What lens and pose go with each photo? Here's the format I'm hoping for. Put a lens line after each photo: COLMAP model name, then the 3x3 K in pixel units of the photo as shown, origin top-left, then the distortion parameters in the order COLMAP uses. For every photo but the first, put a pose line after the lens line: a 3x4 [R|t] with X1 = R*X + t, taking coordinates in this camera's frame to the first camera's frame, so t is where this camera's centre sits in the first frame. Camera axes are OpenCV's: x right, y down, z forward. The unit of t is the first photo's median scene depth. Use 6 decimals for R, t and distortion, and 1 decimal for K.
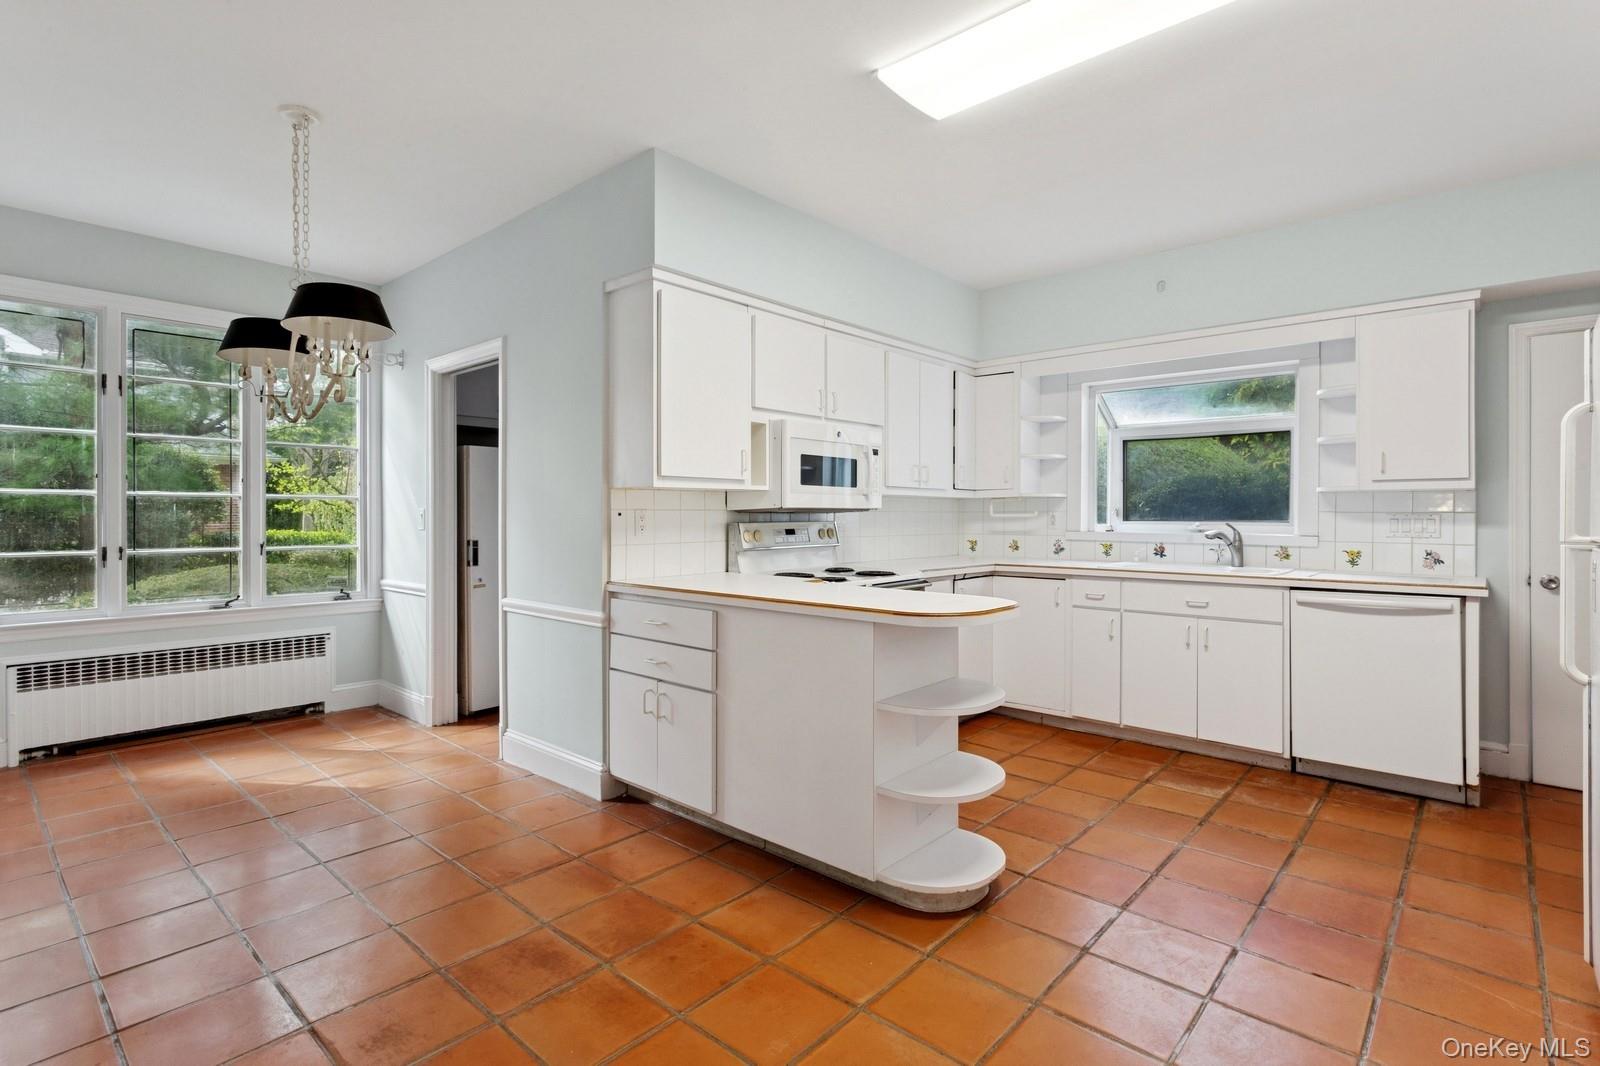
lens RADIAL K [[774.5, 0, 799.9], [0, 774.5, 527.7], [0, 0, 1]] dist [0.004764, 0.000376]
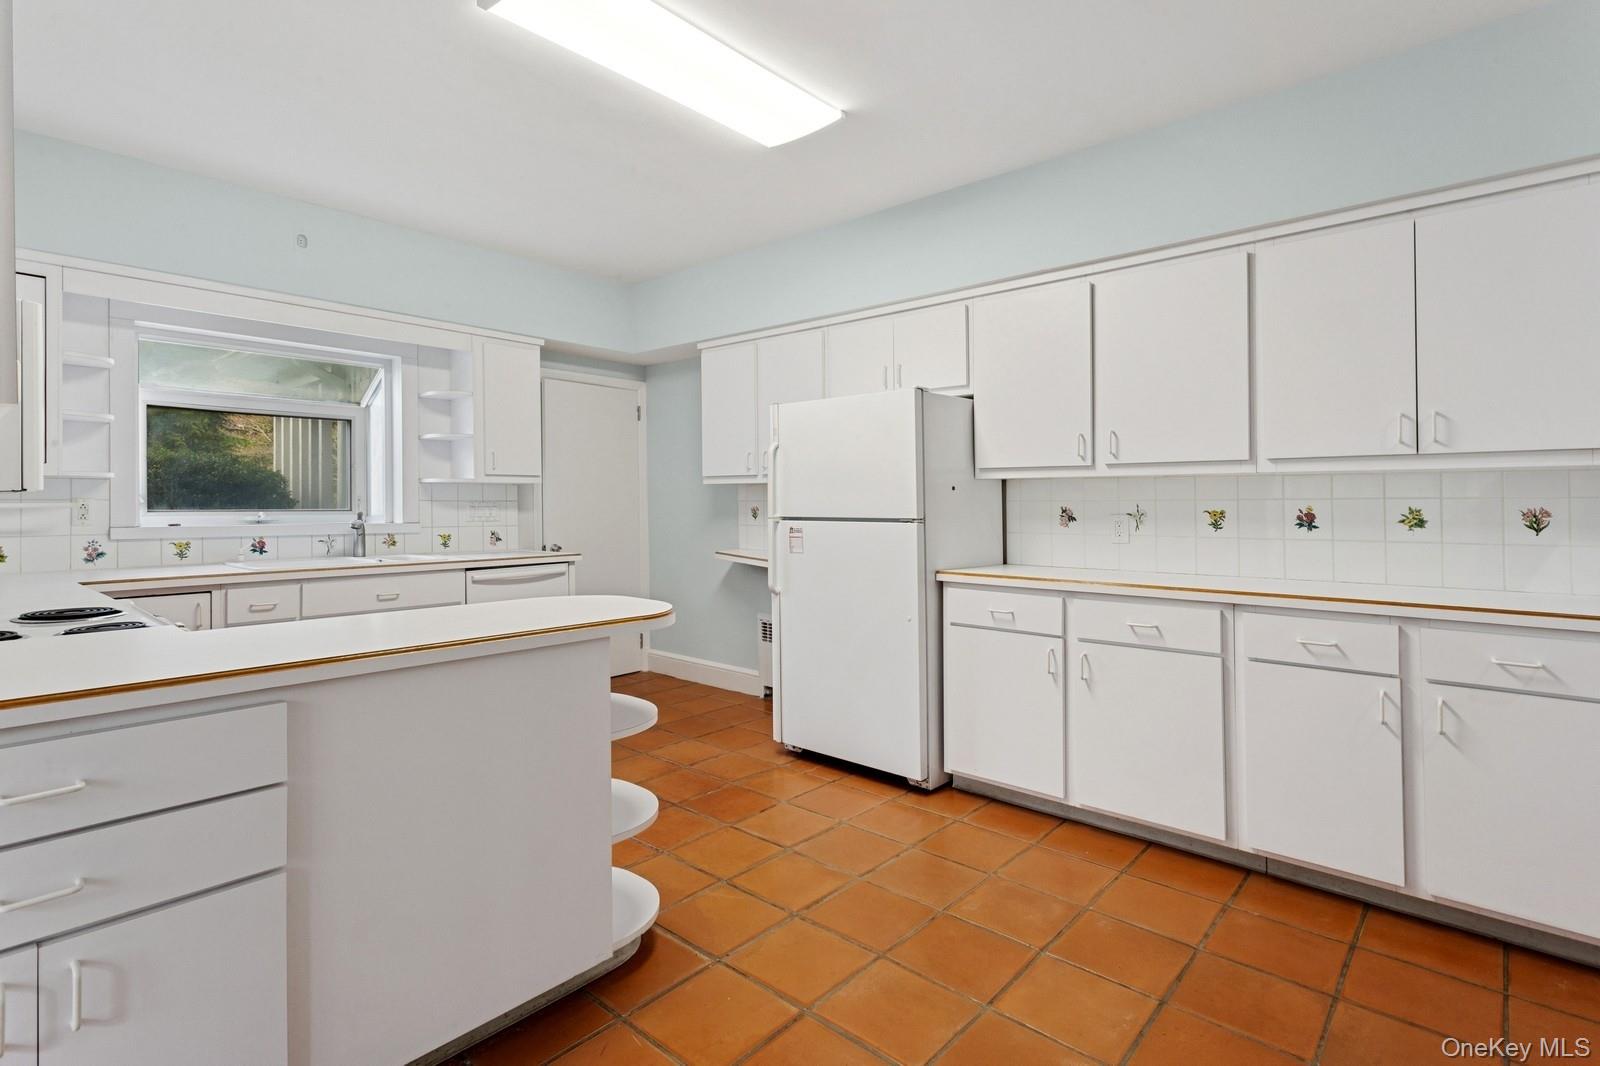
lens RADIAL K [[774.5, 0, 800.7], [0, 774.5, 491.8], [0, 0, 1]] dist [0.004764, 0.000376]
pose [[-0.003215, 0.013362, 0.999906, -0.441161], [0.019091, 0.999729, -0.013298, -0.008023], [-0.999813, 0.019046, -0.003470, 0.488625]]
